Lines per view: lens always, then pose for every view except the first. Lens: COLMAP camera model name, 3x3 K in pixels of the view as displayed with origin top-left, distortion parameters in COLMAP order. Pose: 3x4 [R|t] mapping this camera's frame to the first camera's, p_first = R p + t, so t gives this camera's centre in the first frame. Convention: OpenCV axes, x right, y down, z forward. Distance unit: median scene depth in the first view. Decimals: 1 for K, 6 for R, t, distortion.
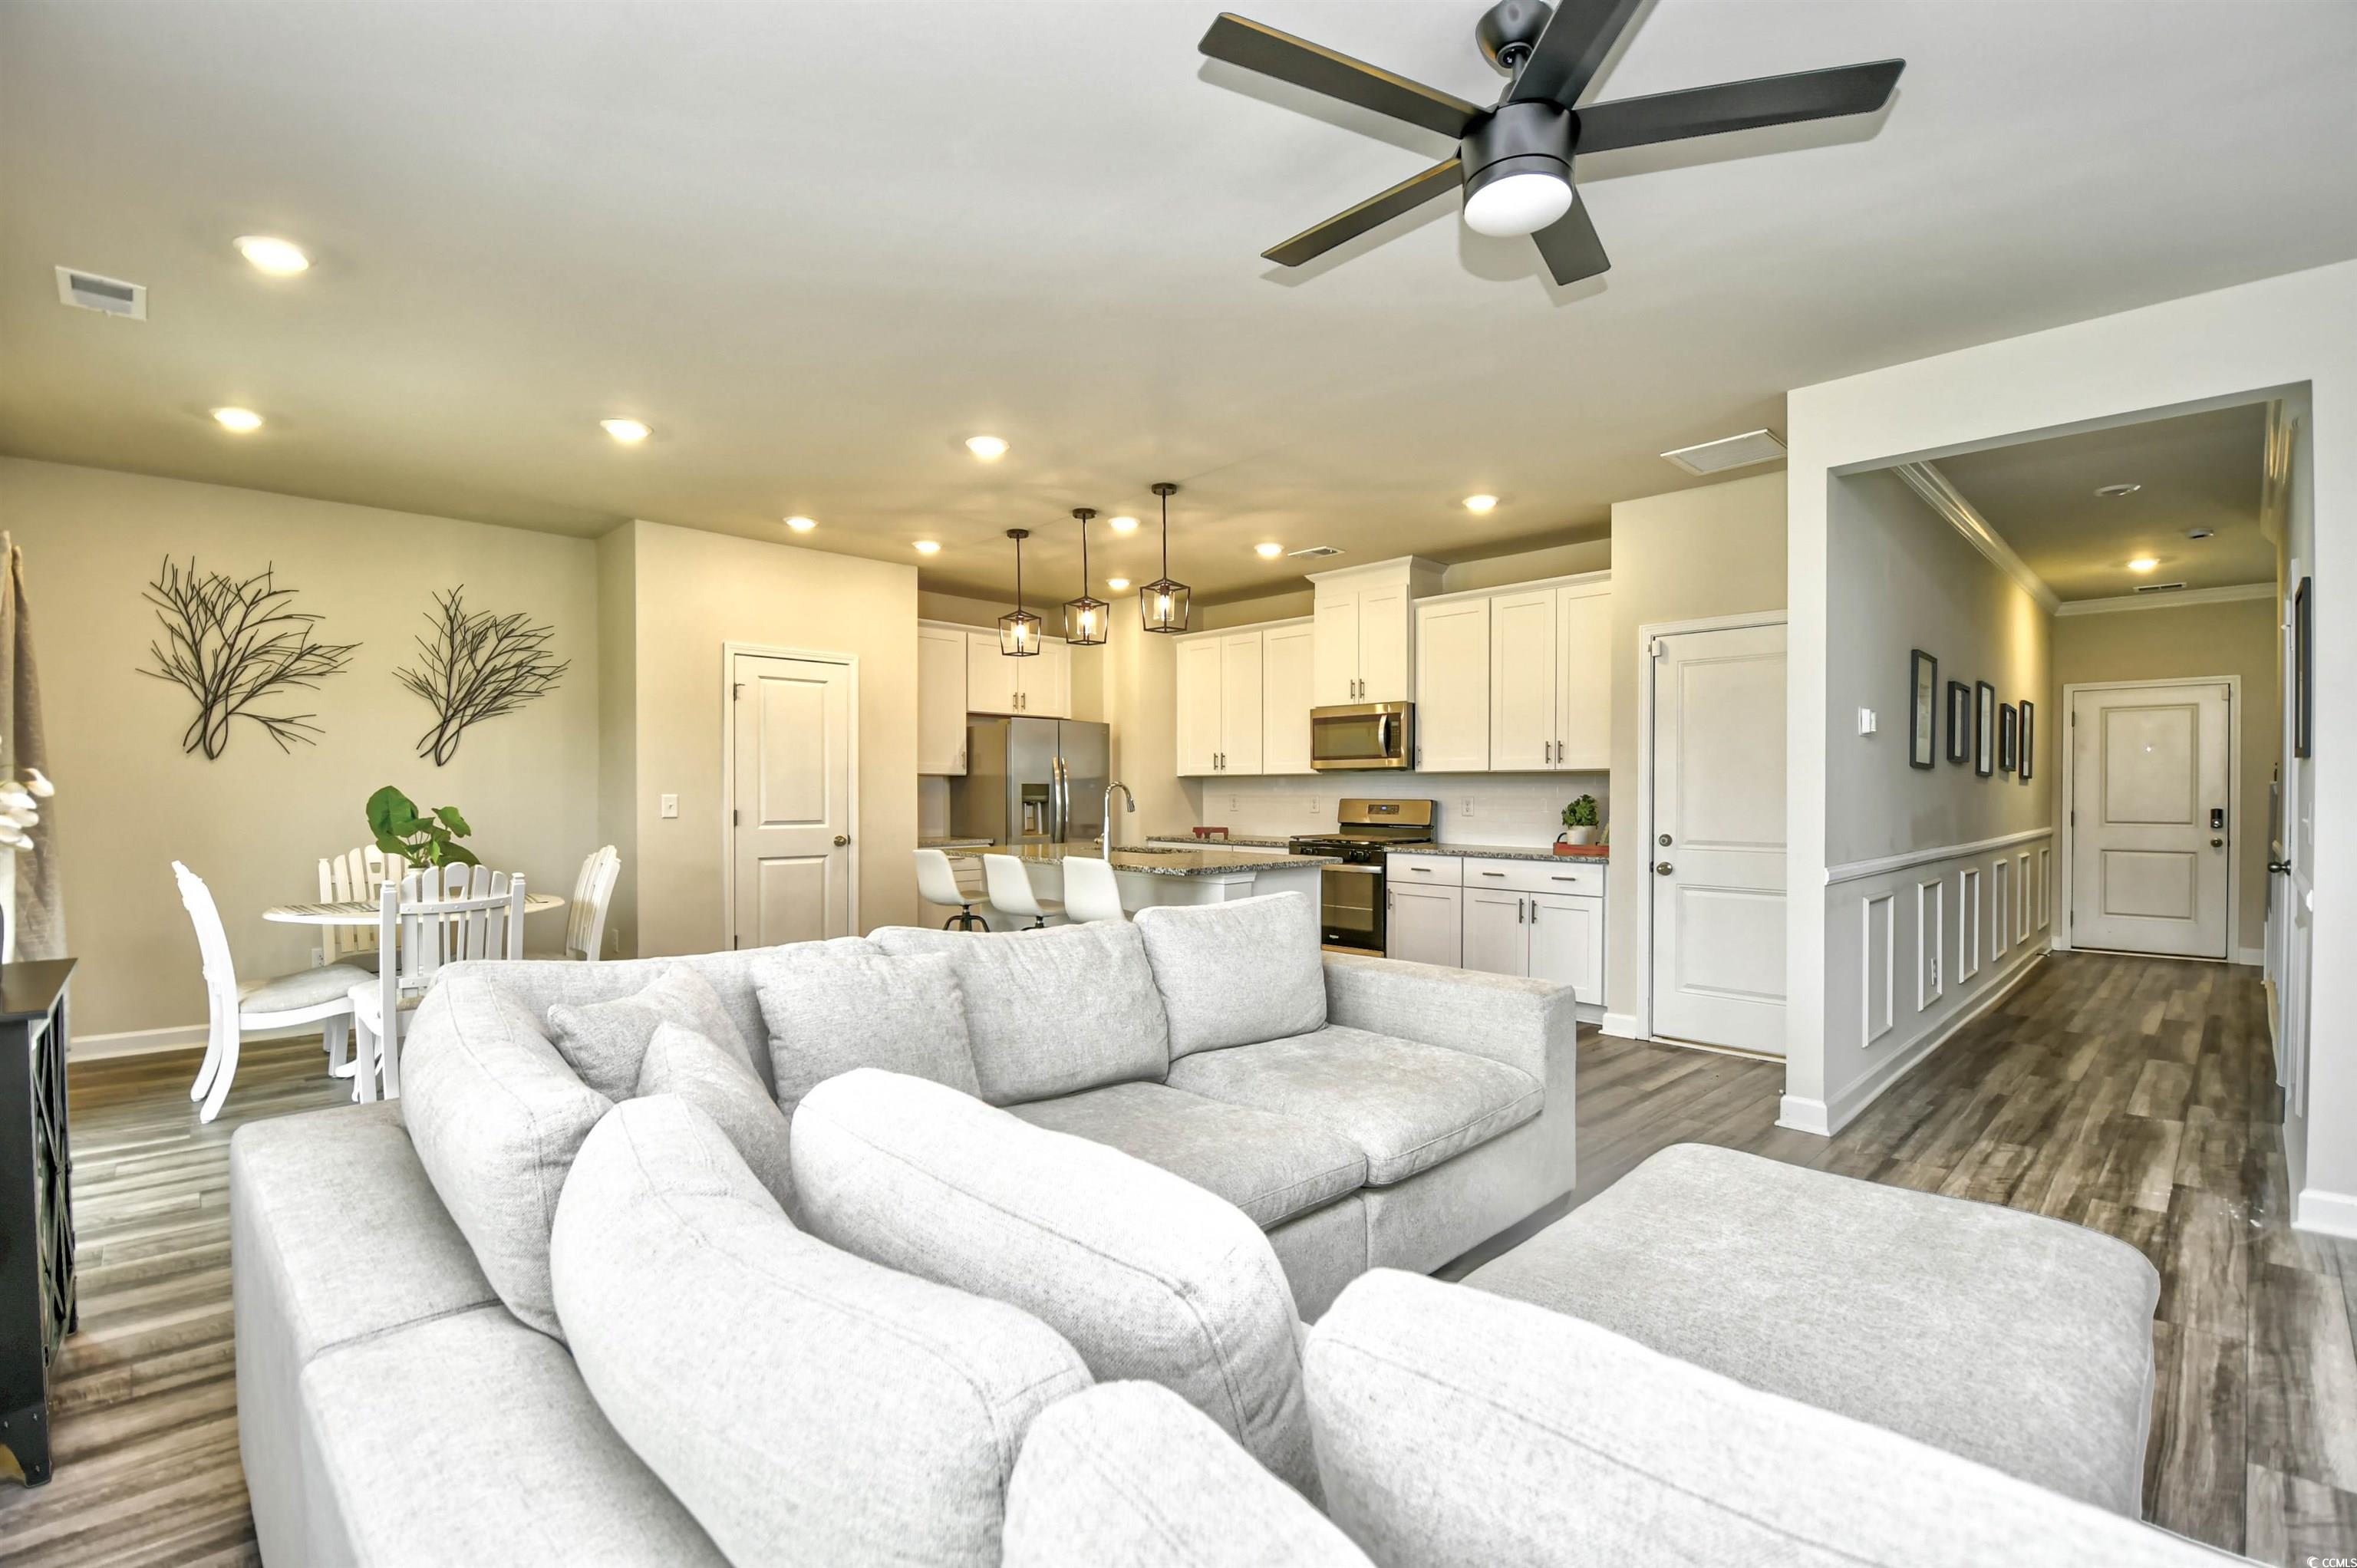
lens RADIAL K [[1047.8, 0, 1187.0], [0, 1047.8, 802.3], [0, 0, 1]] dist [-0.016112, -0.006383]
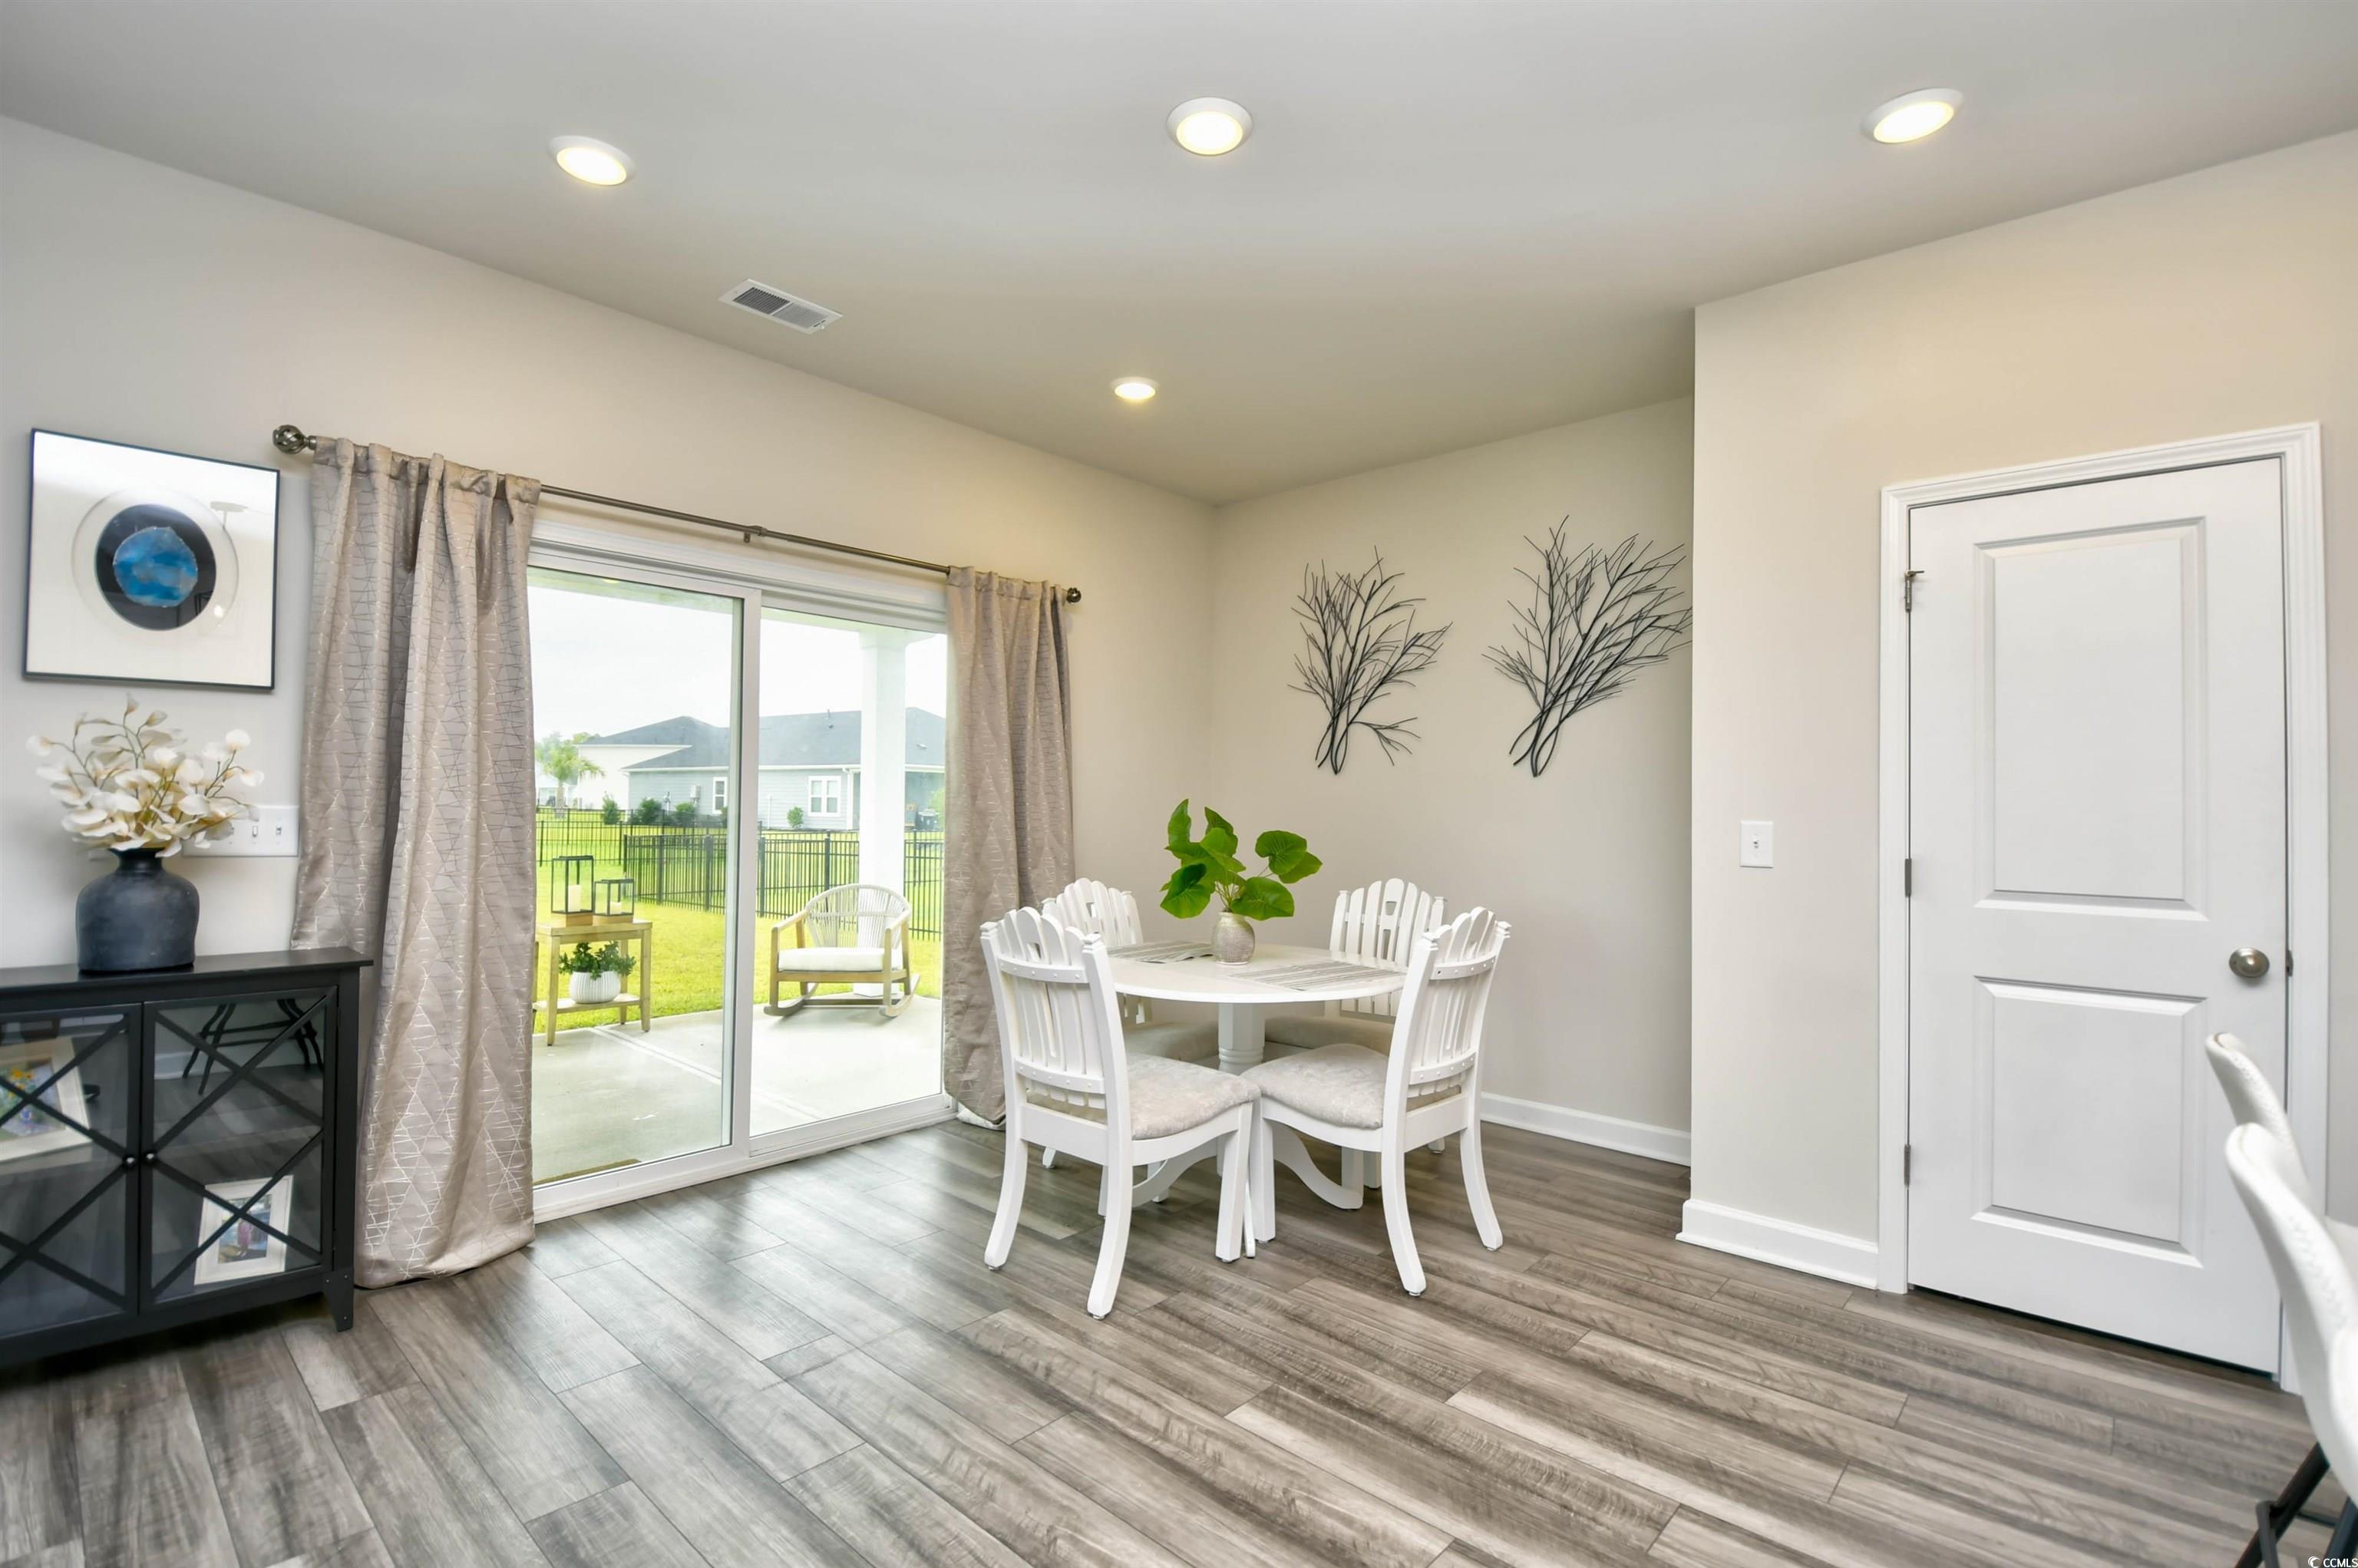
lens RADIAL K [[1048.3, 0, 1181.9], [0, 1048.3, 784.3], [0, 0, 1]] dist [-0.016112, -0.006383]
pose [[0.056343, -0.020525, -0.998200, -0.010626], [-0.025558, 0.999431, -0.021993, -0.005882], [0.998084, 0.026751, 0.055787, 0.619740]]
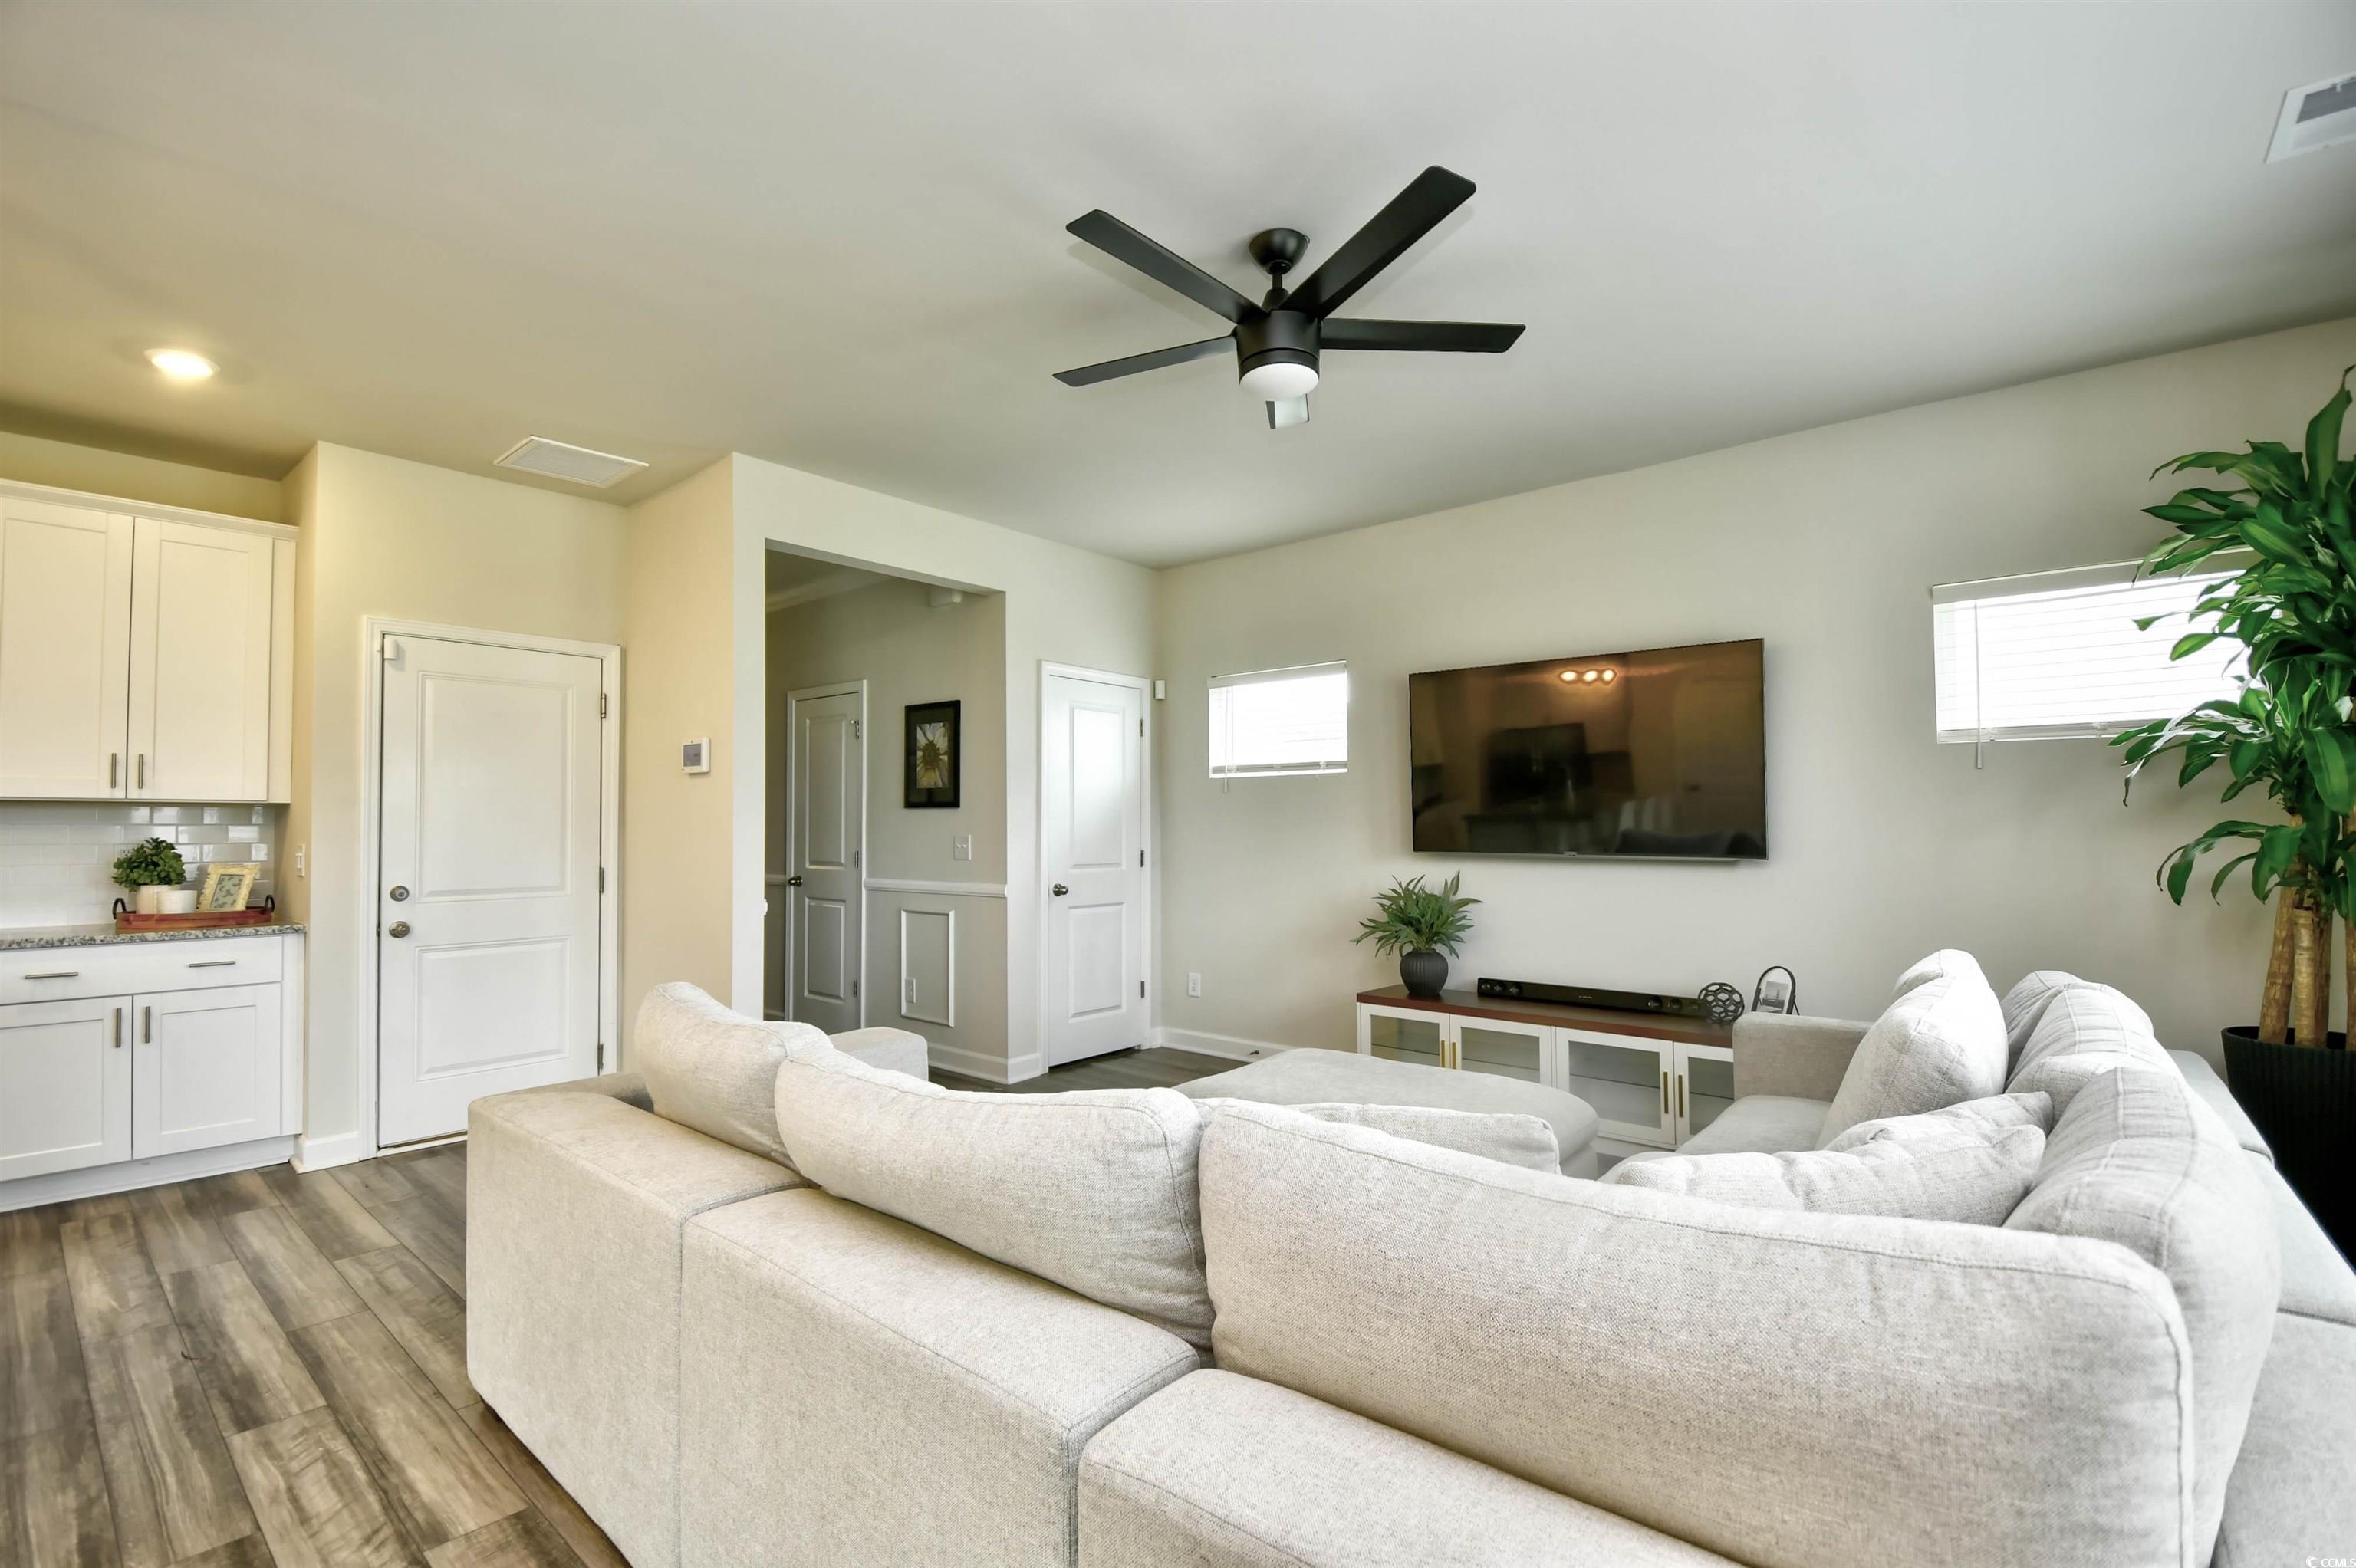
lens RADIAL K [[1047.3, 0, 1192.1], [0, 1047.3, 802.4], [0, 0, 1]] dist [-0.016112, -0.006383]
pose [[-0.102192, 0.023781, 0.994480, -0.298063], [0.016446, 0.999618, -0.022214, -0.004181], [-0.994629, 0.014085, -0.102544, 0.382685]]
